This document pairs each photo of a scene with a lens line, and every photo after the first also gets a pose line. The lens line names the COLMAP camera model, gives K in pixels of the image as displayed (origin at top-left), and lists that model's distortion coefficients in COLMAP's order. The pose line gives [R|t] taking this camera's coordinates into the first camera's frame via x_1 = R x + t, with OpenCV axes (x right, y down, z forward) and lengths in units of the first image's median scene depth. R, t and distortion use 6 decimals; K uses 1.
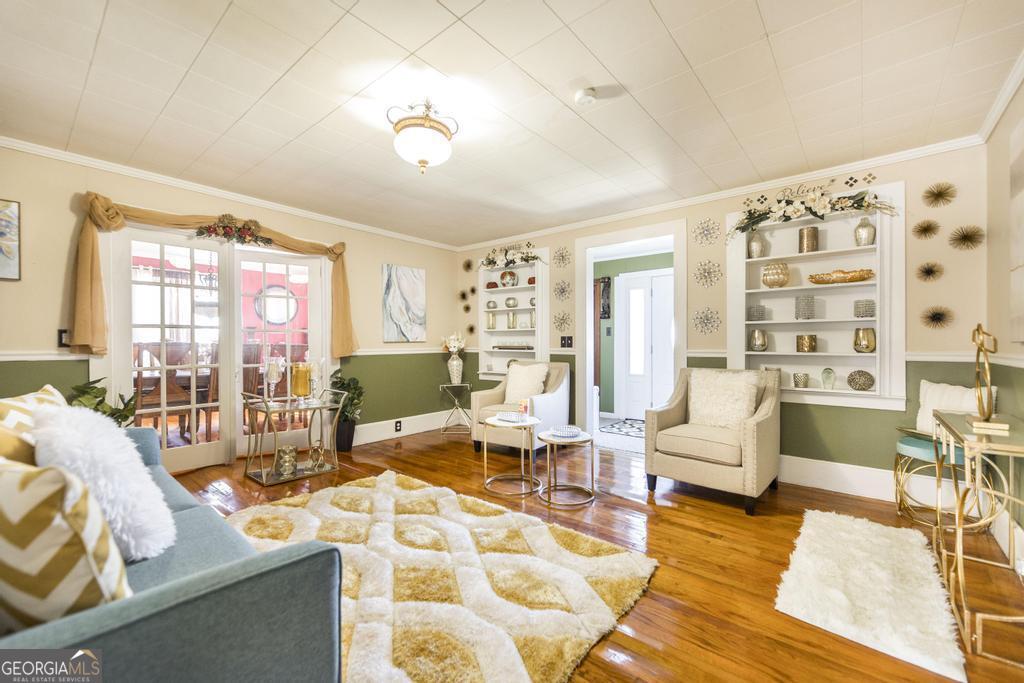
lens RADIAL K [[420.1, 0, 512.7], [0, 420.1, 342.7], [0, 0, 1]] dist [-0.003978, 0.000088]
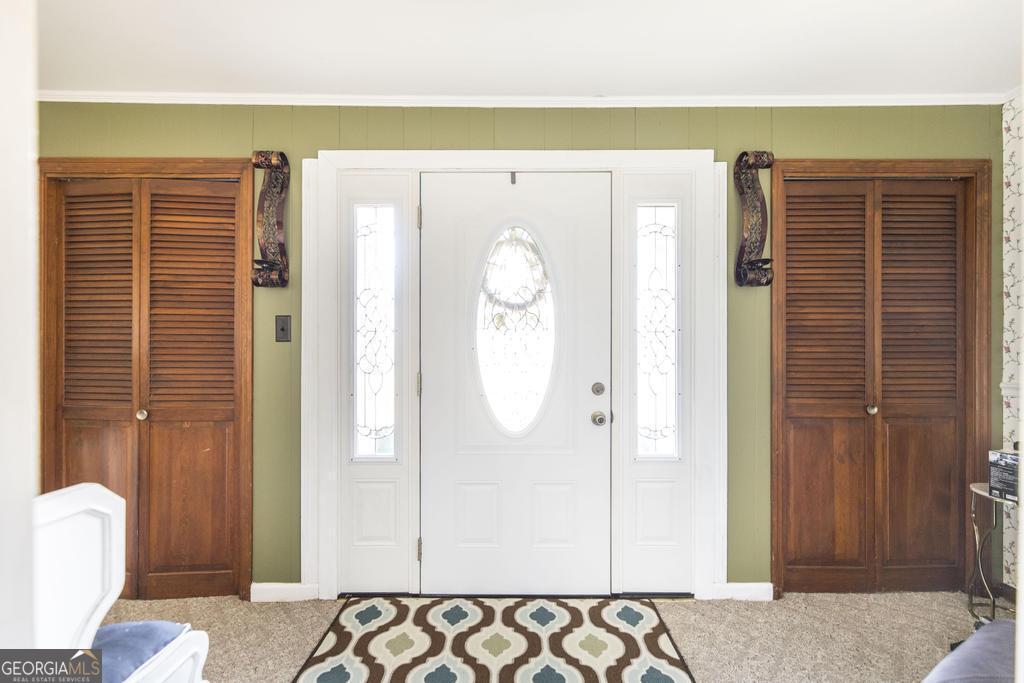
lens RADIAL K [[420.1, 0, 513.4], [0, 420.1, 343.0], [0, 0, 1]] dist [-0.003978, 0.000088]
pose [[0.762951, 0.000560, 0.646456, 0.160174], [0.000667, 0.999998, -0.001652, -0.015760], [-0.646456, 0.001692, 0.762950, 0.661864]]
